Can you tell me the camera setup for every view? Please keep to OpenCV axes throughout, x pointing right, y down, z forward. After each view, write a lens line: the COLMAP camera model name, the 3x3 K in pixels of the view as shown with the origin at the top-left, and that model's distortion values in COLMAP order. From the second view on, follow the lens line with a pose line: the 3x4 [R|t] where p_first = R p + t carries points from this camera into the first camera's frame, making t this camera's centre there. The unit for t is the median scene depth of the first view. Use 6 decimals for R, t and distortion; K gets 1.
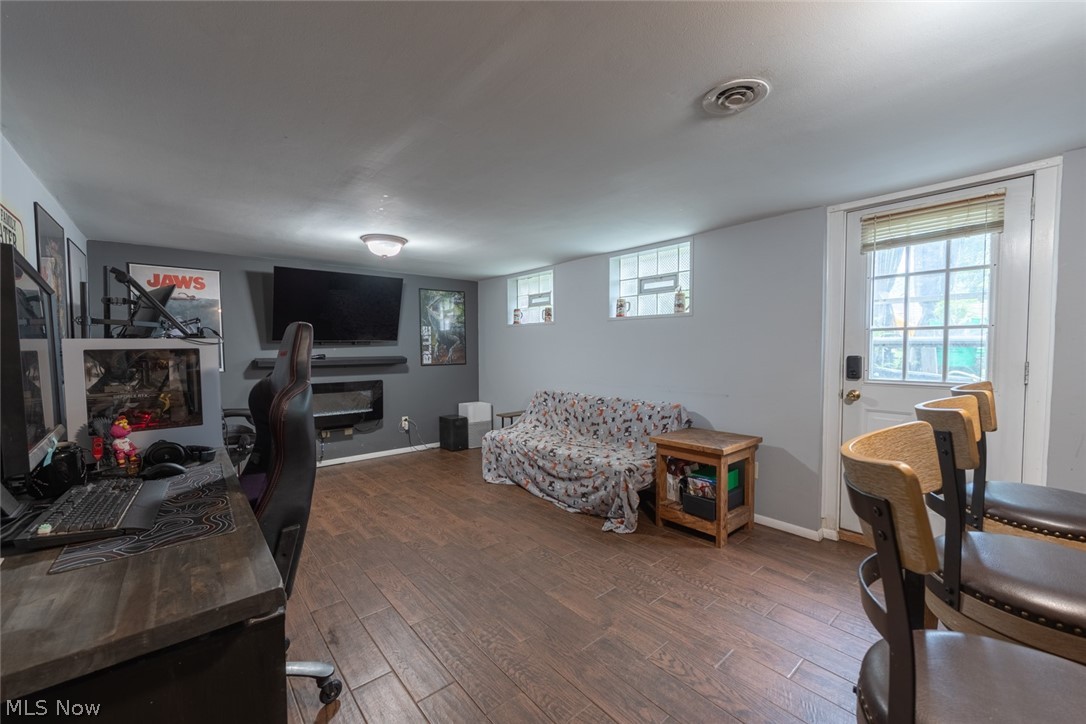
lens RADIAL K [[435.4, 0, 540.4], [0, 435.4, 358.9], [0, 0, 1]] dist [0.000464, 0.000823]
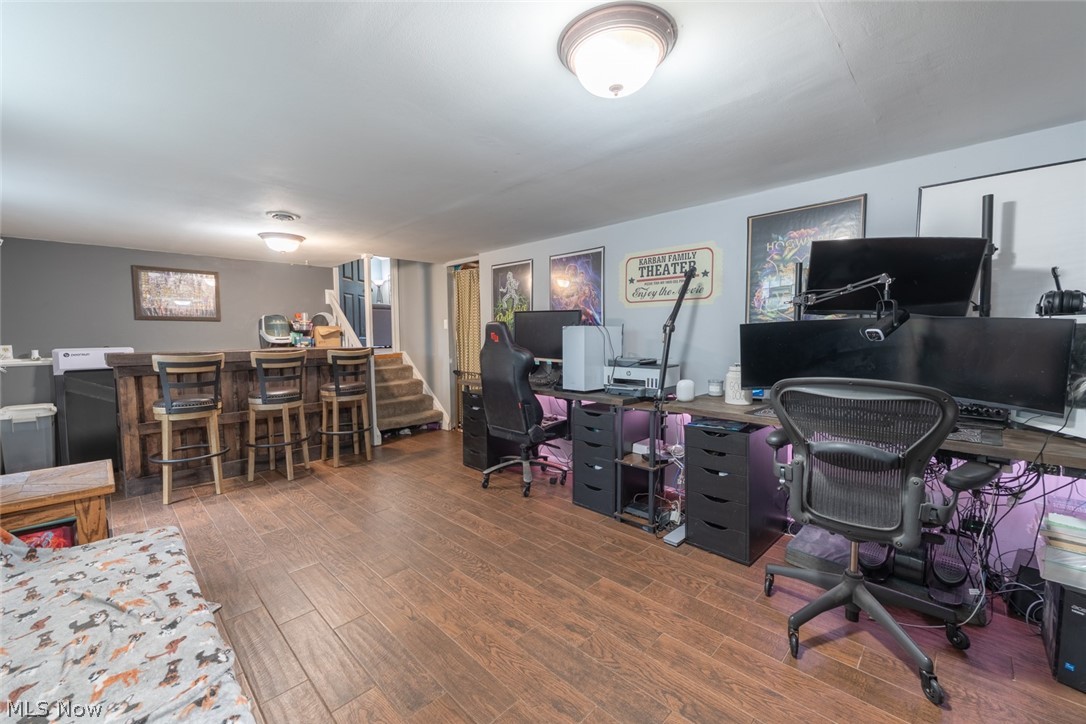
lens RADIAL K [[435.4, 0, 540.4], [0, 435.4, 358.9], [0, 0, 1]] dist [0.000464, 0.000823]
pose [[-0.995880, 0.021108, -0.088191, -0.216525], [0.013341, 0.996054, 0.087746, -0.030310], [0.089695, 0.086208, -0.992231, 1.207589]]
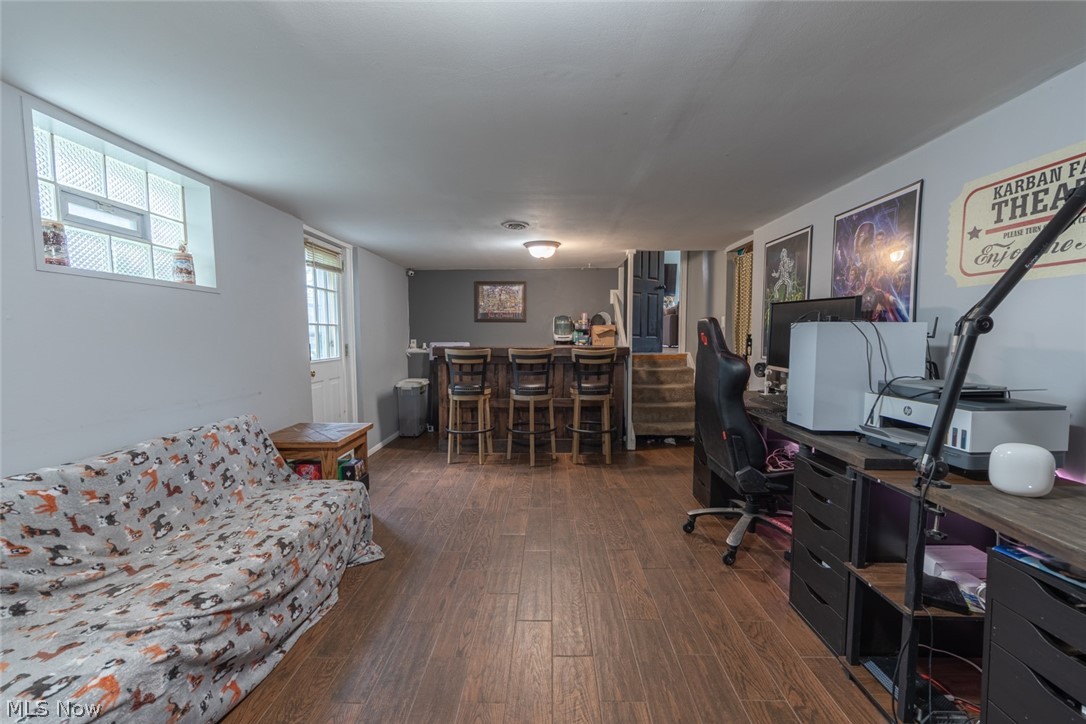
lens RADIAL K [[435.4, 0, 540.4], [0, 435.4, 358.9], [0, 0, 1]] dist [0.000464, 0.000823]
pose [[-0.747731, -0.027398, 0.663436, -0.440146], [0.028541, 0.996899, 0.073336, -0.023398], [-0.663388, 0.073771, -0.744630, 0.996436]]
